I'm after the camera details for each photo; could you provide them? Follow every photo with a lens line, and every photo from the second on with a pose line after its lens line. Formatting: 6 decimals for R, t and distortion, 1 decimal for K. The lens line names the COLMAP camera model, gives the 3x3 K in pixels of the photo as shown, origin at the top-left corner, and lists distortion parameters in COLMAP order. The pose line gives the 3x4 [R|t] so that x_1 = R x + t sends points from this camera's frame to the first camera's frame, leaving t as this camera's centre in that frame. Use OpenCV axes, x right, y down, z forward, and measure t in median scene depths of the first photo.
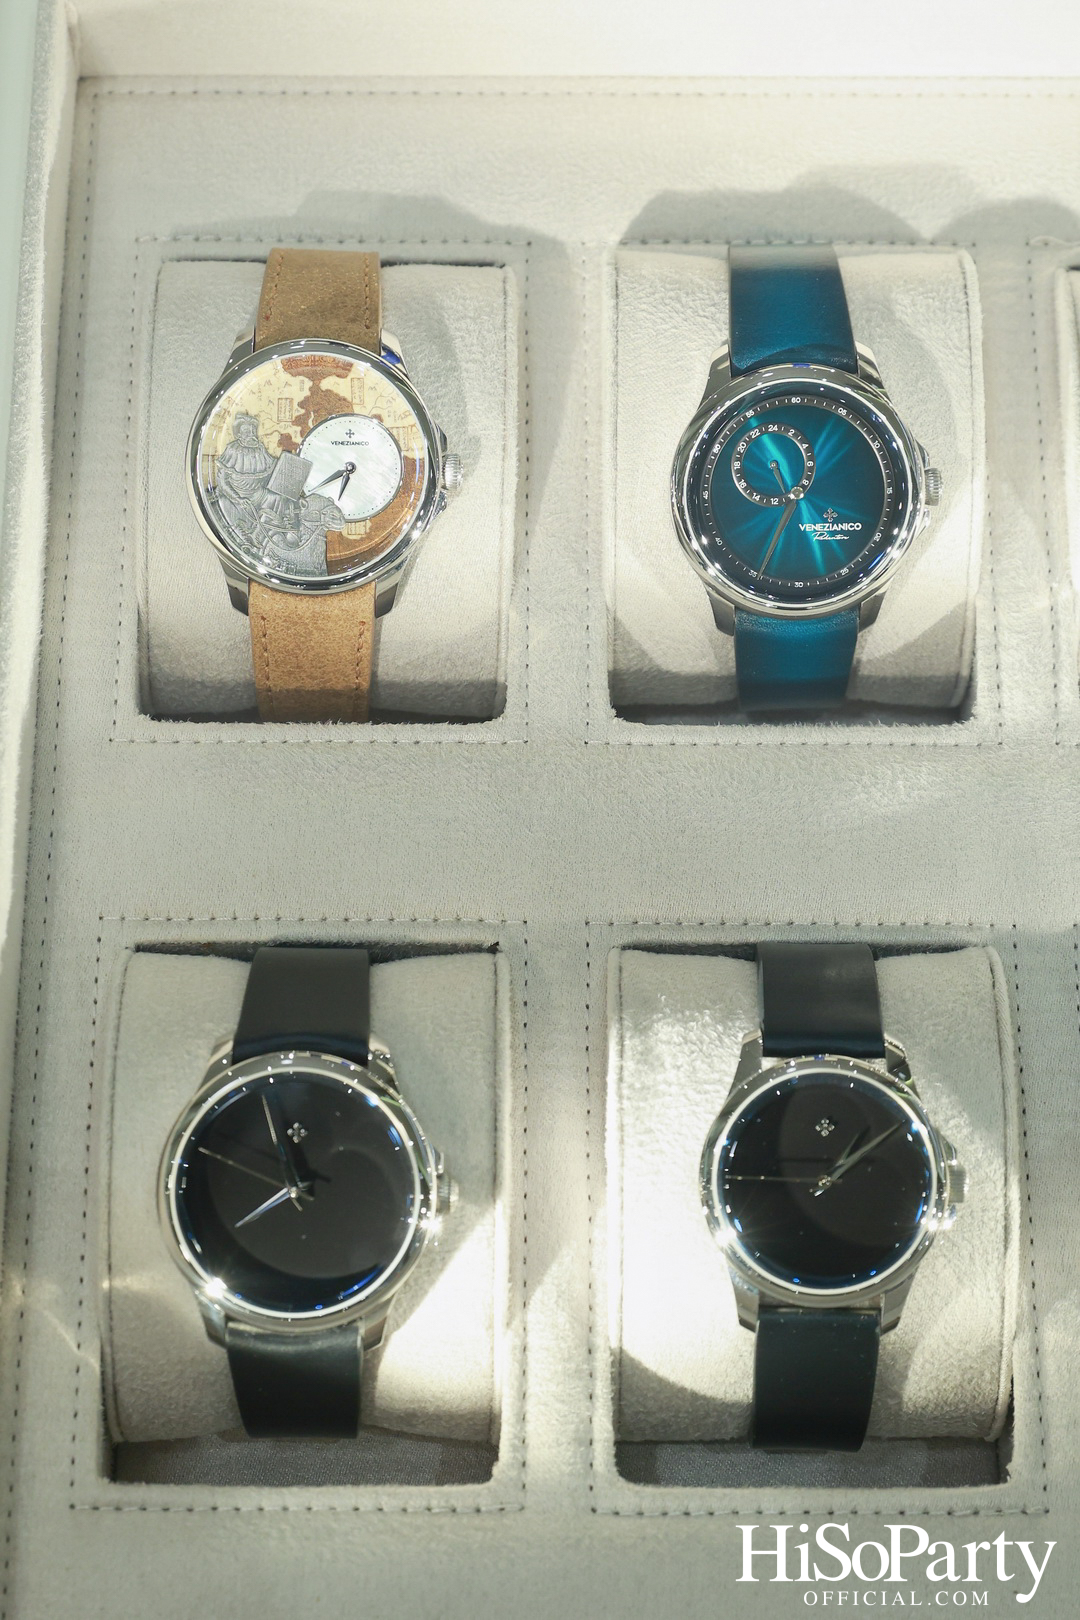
lens RADIAL K [[3754.7, 0, 540.9], [0, 3754.7, 855.8], [0, 0, 1]] dist [0.055835, -0.055005]
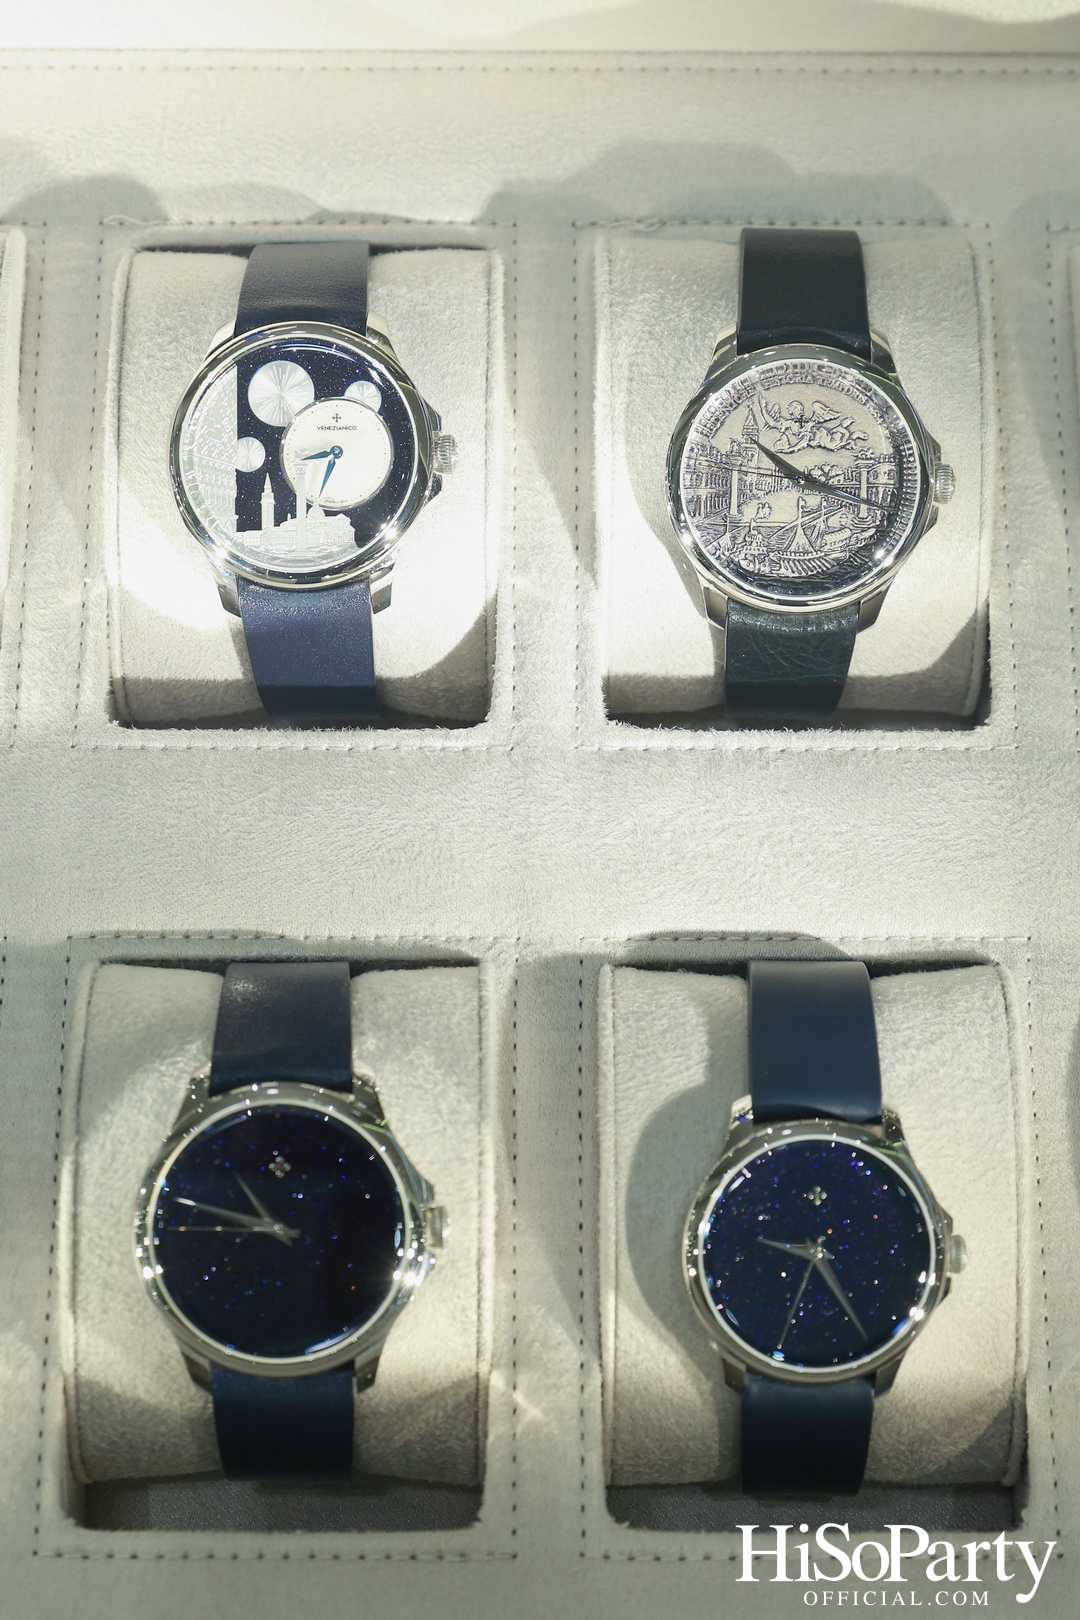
lens RADIAL K [[3948.2, 0, 540.0], [0, 3948.2, 810.0], [0, 0, 1]] dist [0.061116, -0.022027]
pose [[0.999894, -0.000092, -0.014572, 0.250465], [-0.000119, 0.999894, -0.014537, 0.000728], [0.014572, 0.014537, 0.999788, 0.001052]]
